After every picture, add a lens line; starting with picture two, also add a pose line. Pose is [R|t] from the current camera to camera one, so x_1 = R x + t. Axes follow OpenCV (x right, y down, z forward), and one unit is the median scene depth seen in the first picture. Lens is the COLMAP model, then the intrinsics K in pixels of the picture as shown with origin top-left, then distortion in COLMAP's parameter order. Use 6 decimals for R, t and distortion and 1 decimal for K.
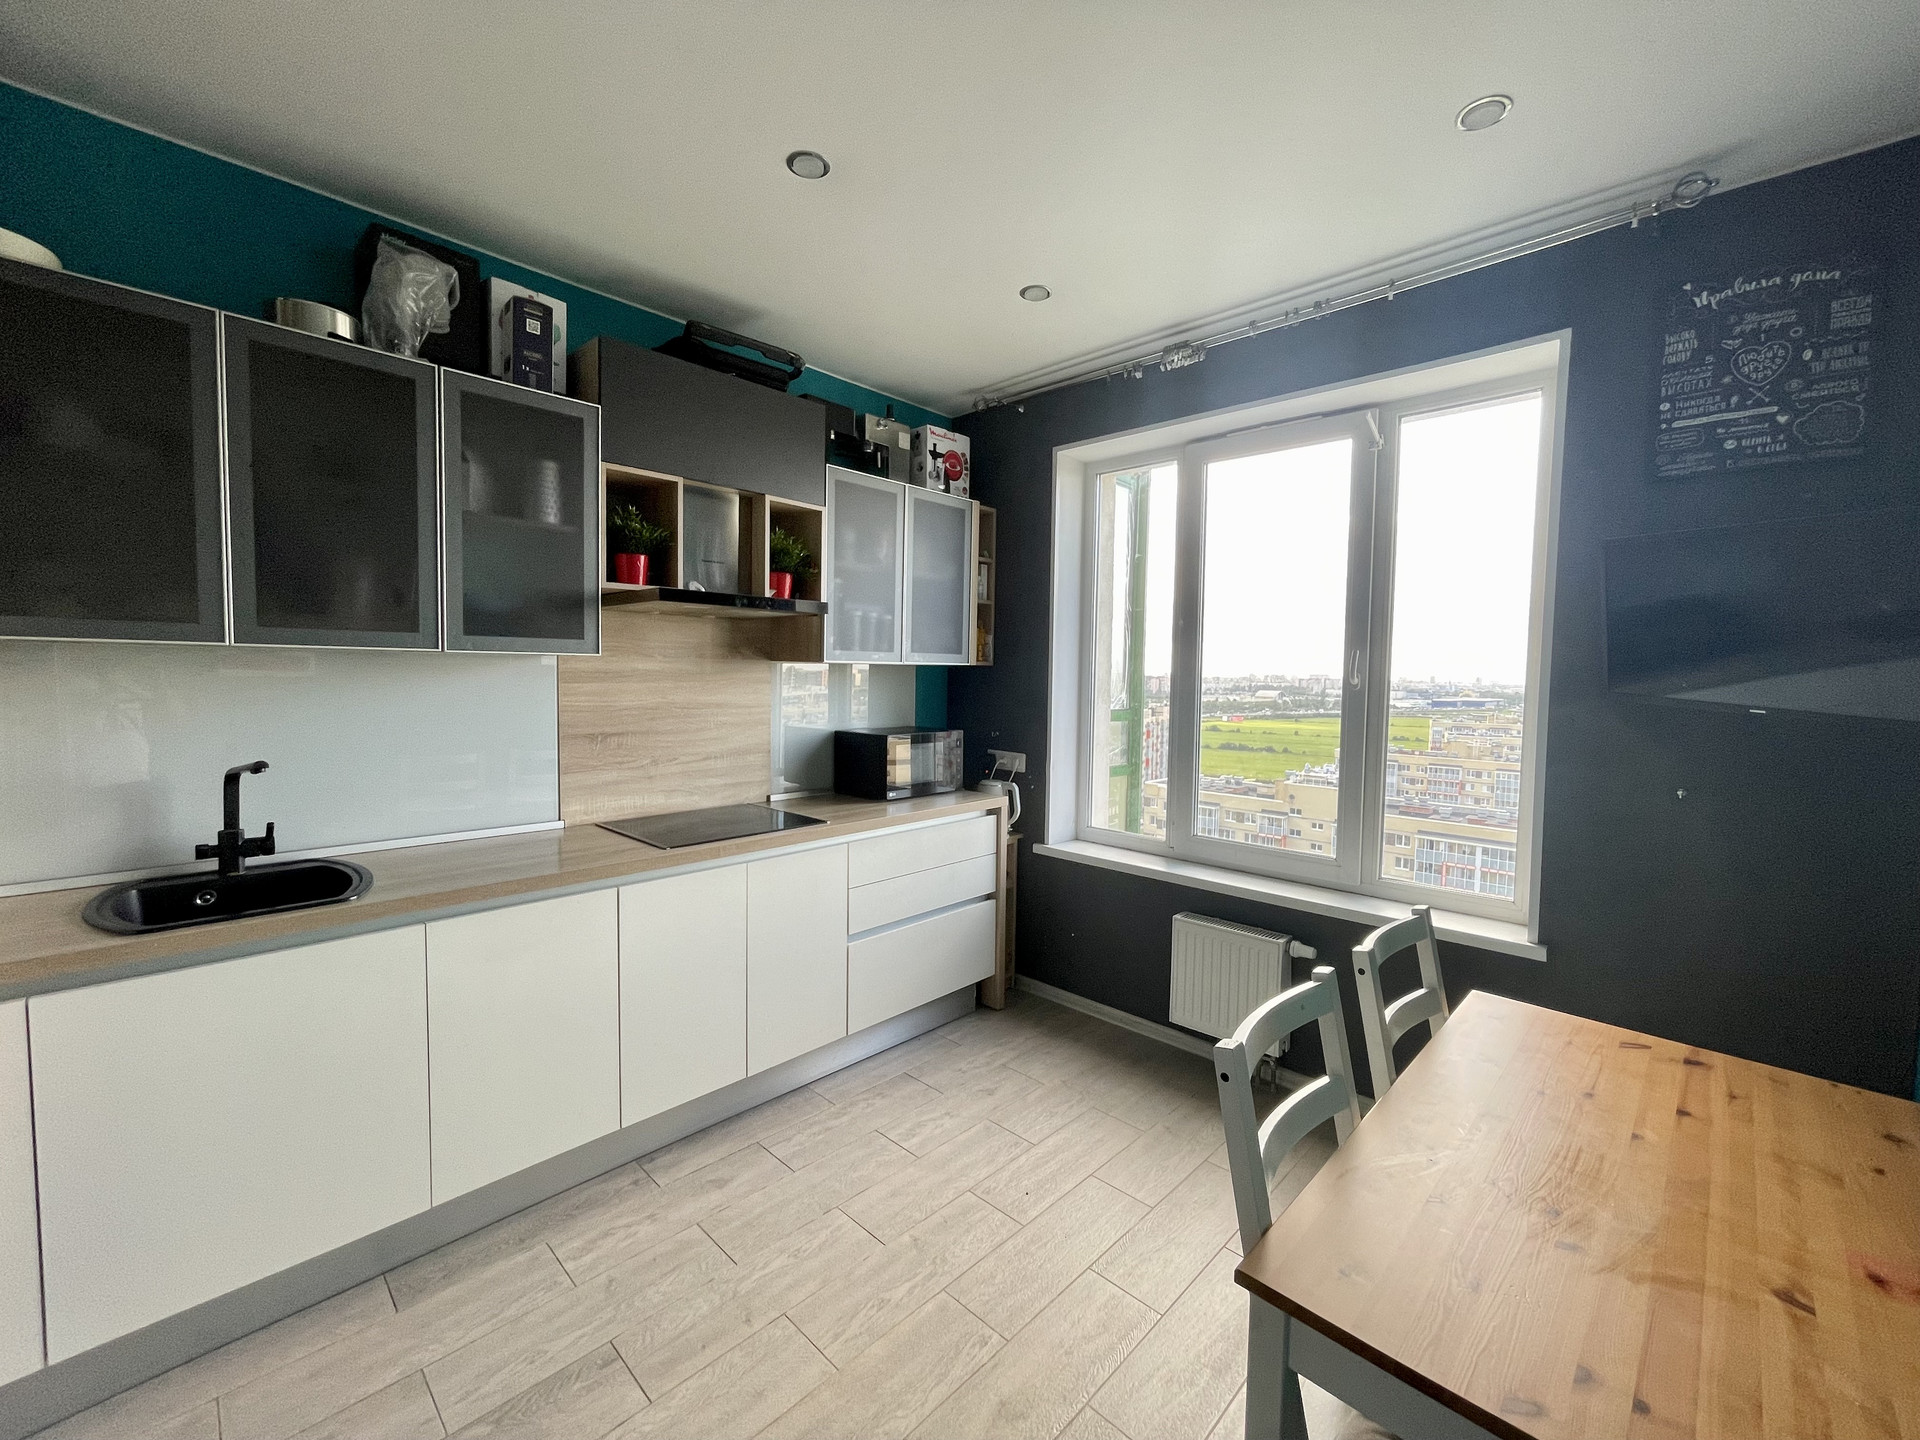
lens RADIAL K [[787.4, 0, 953.0], [0, 787.4, 714.6], [0, 0, 1]] dist [-0.000685, -0.000151]
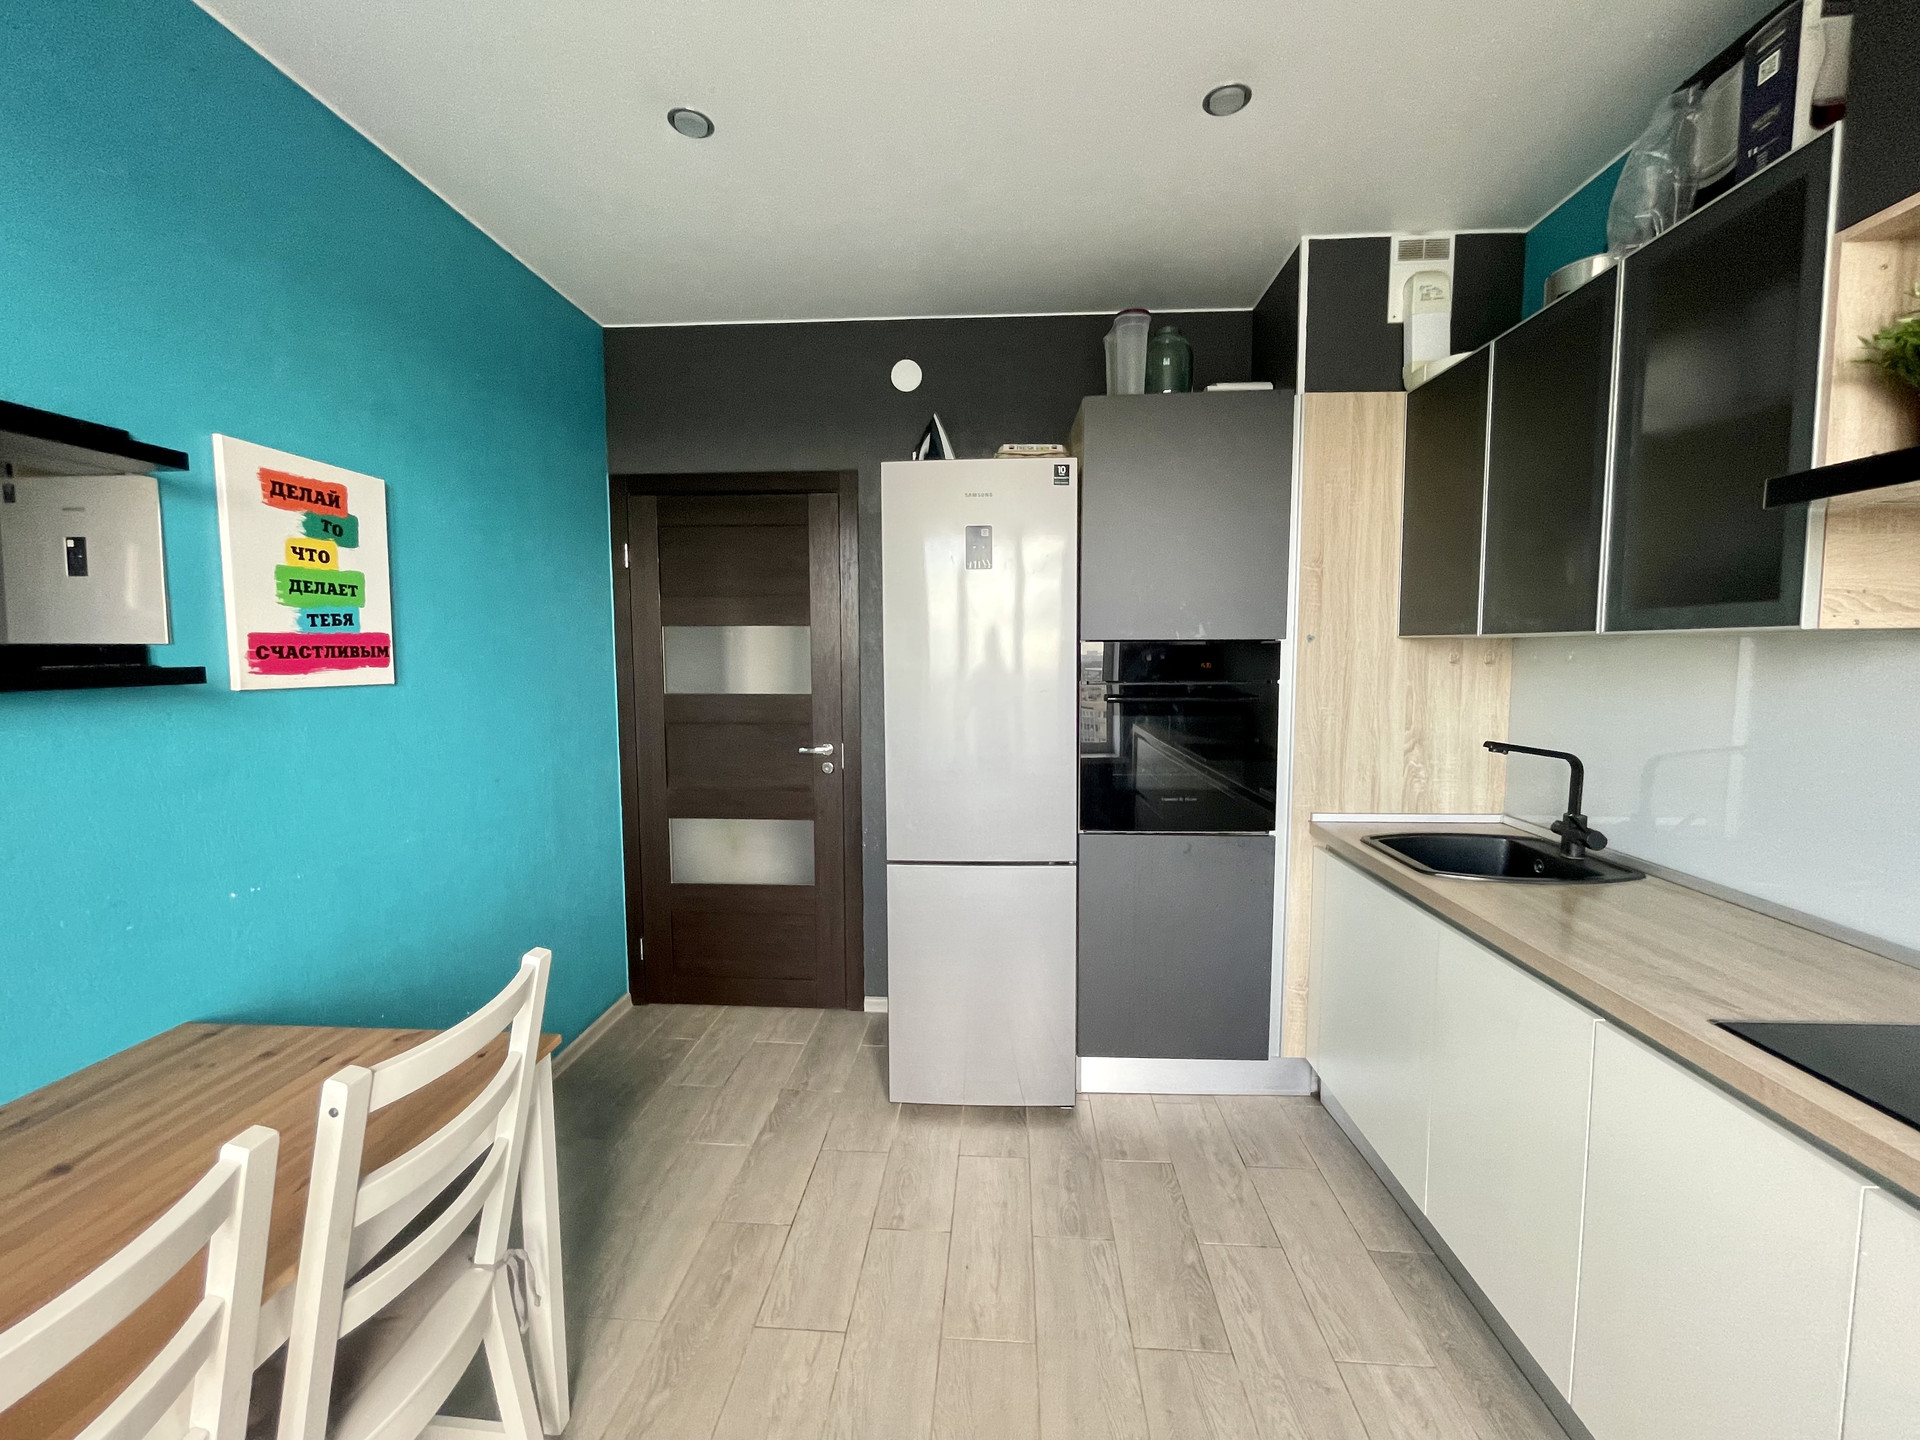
lens RADIAL K [[787.4, 0, 959.2], [0, 787.4, 718.2], [0, 0, 1]] dist [-0.000685, -0.000151]
pose [[-0.762736, 0.042583, -0.645306, 0.254998], [-0.045011, 0.991915, 0.118657, -0.046131], [0.645141, 0.119550, -0.754653, 0.890197]]
